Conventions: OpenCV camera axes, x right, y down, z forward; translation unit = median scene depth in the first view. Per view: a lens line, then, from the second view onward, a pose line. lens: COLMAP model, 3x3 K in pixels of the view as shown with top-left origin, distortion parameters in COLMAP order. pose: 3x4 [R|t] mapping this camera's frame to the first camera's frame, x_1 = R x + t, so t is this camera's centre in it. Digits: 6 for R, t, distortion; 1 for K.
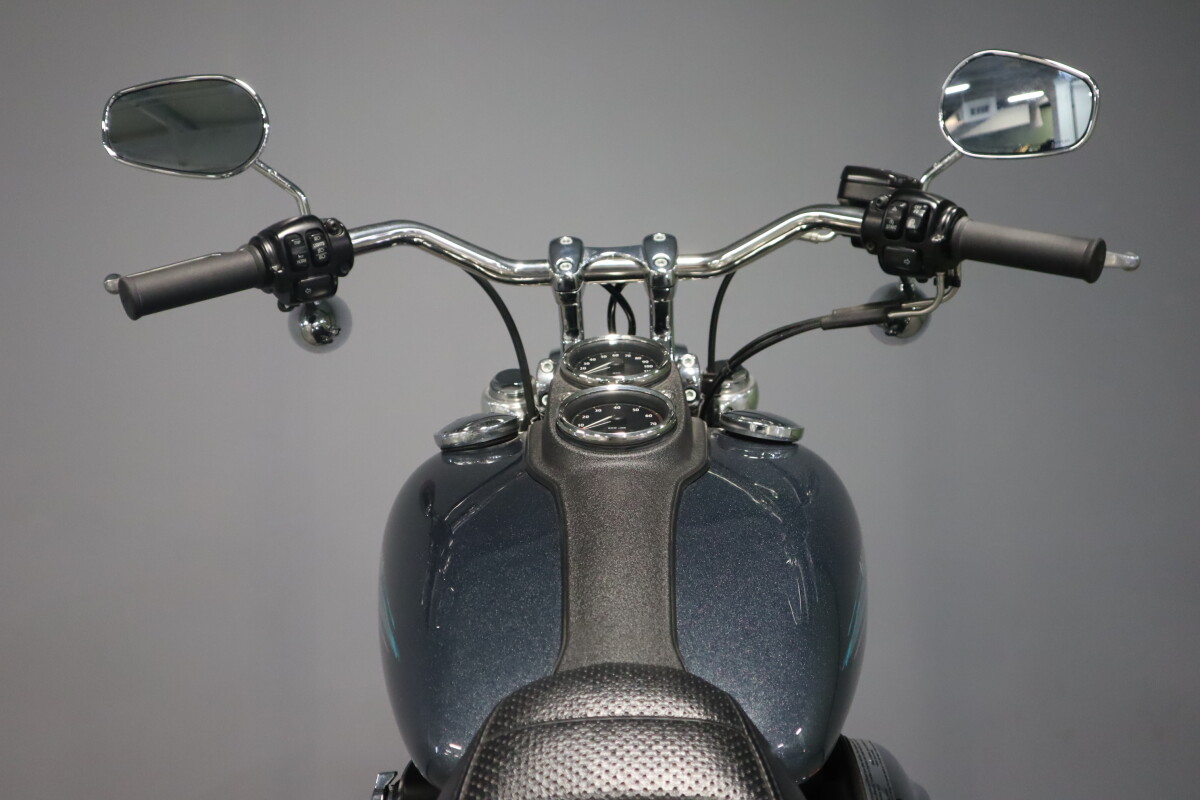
lens RADIAL K [[832.7, 0, 595.7], [0, 832.7, 398.8], [0, 0, 1]] dist [-0.021529, 0.000887]
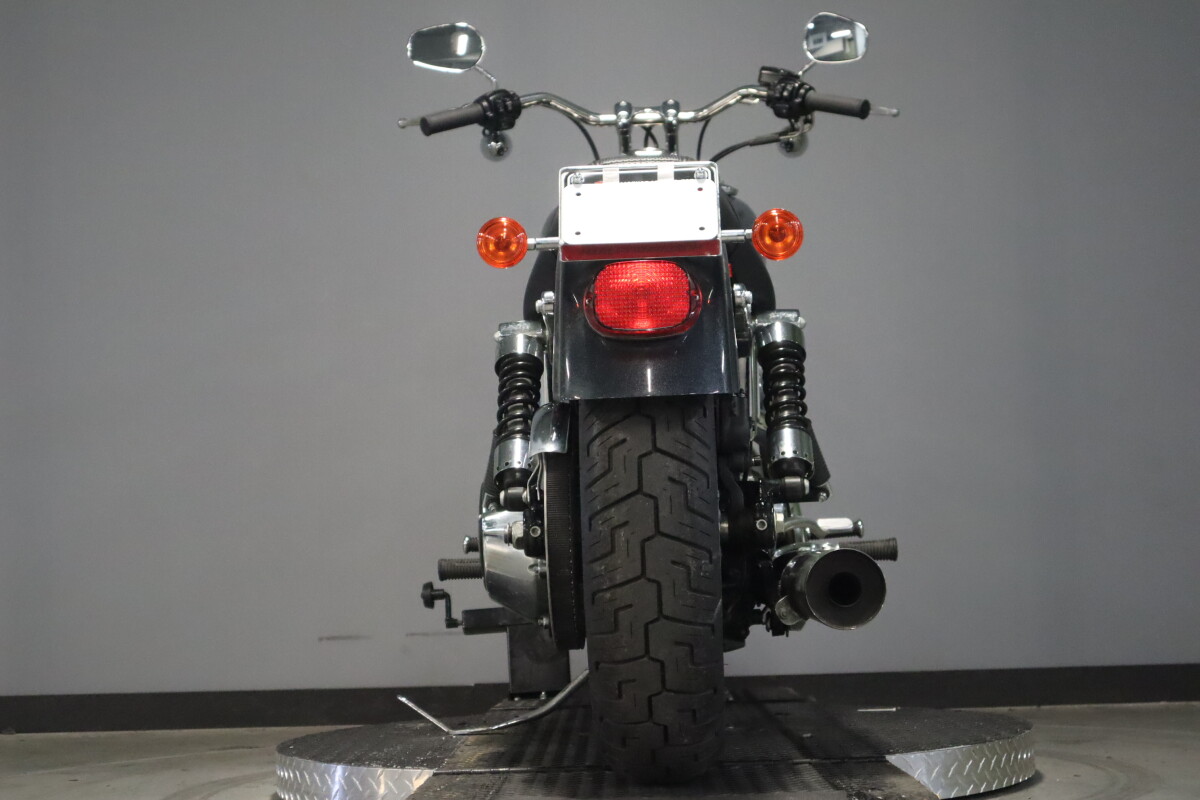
lens RADIAL K [[1416.9, 0, 601.8], [0, 1416.9, 401.9], [0, 0, 1]] dist [-0.034609, 0.000000]
pose [[0.999980, 0.003747, -0.005043, -0.070939], [-0.003889, 0.999589, -0.028395, 0.647941], [0.004935, 0.028414, 0.999584, -2.468023]]
